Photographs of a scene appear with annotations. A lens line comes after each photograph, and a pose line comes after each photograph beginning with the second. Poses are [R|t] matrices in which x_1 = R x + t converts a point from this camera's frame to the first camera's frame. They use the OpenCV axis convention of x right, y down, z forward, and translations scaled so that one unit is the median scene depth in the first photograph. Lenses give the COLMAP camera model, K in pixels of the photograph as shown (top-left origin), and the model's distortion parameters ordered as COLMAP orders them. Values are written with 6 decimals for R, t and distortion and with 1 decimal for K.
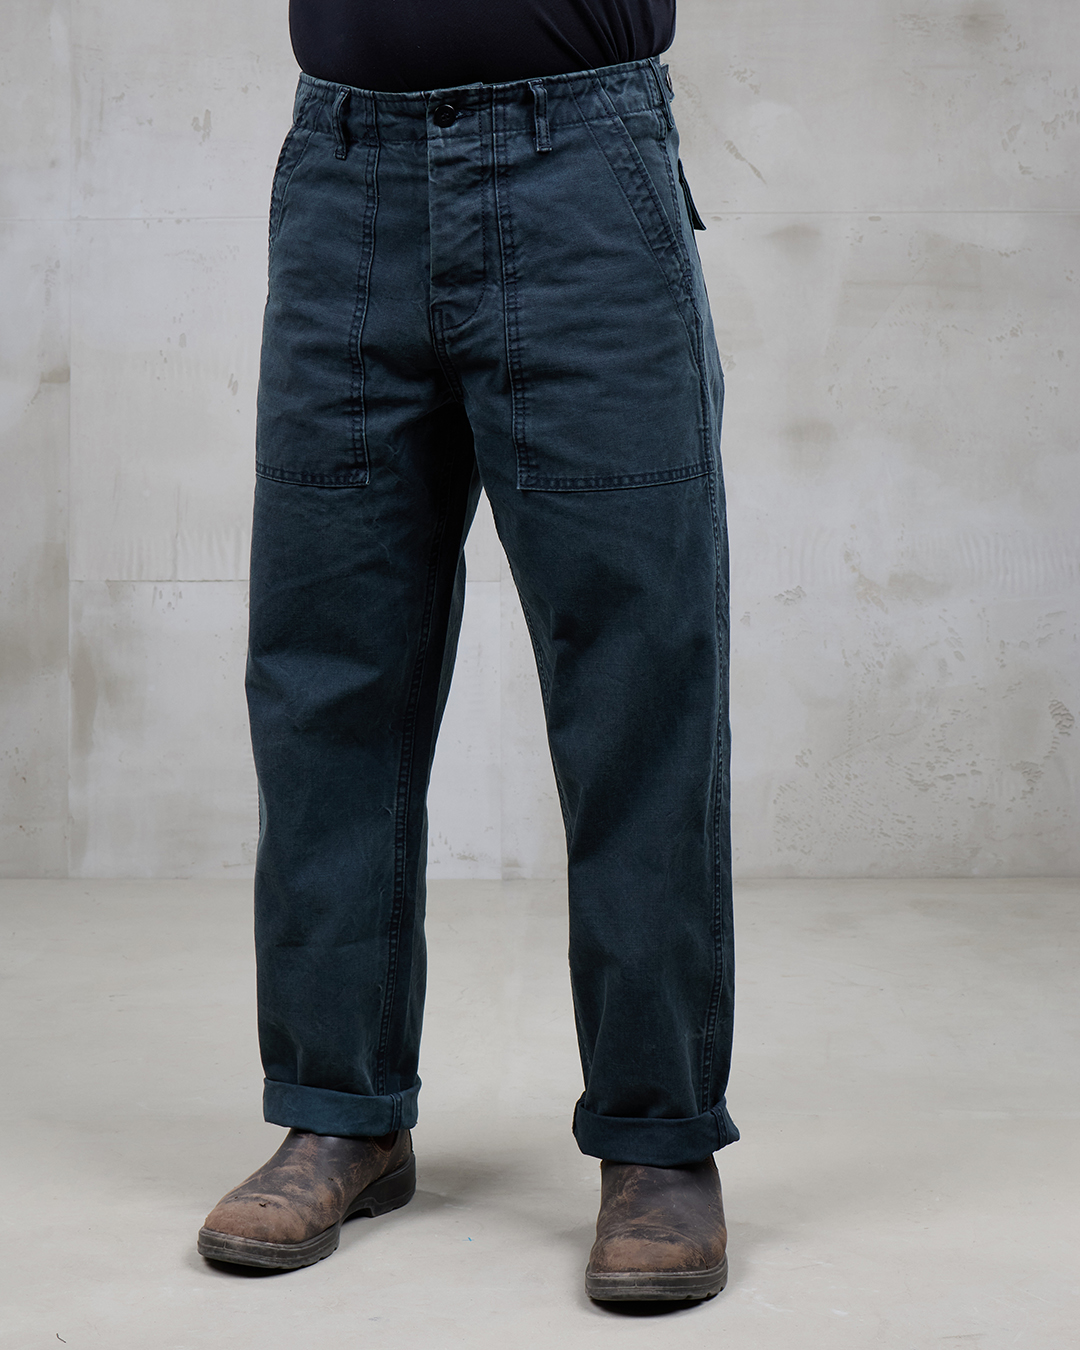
lens RADIAL K [[3816.9, 0, 542.6], [0, 3816.9, 751.4], [0, 0, 1]] dist [-0.101750, 0.000000]
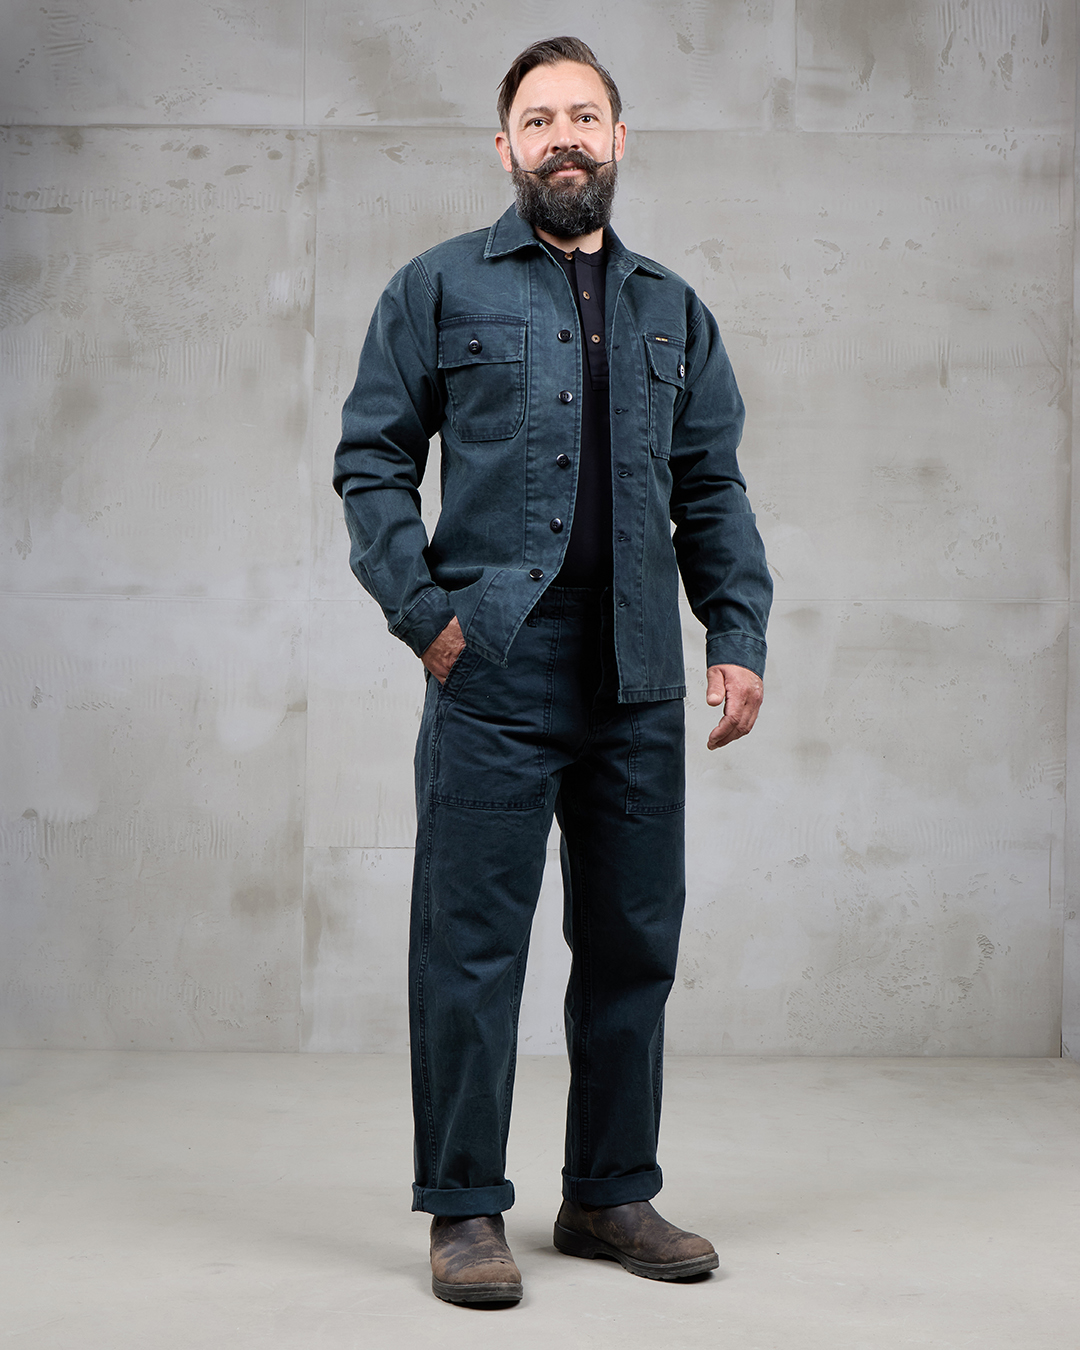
lens RADIAL K [[3816.9, 0, 536.8], [0, 3816.9, 682.8], [0, 0, 1]] dist [-0.101750, 0.000000]
pose [[0.999951, 0.007871, 0.006084, -0.044676], [-0.007347, 0.996621, -0.081813, 0.011205], [-0.006707, 0.081765, 0.996629, -0.457059]]
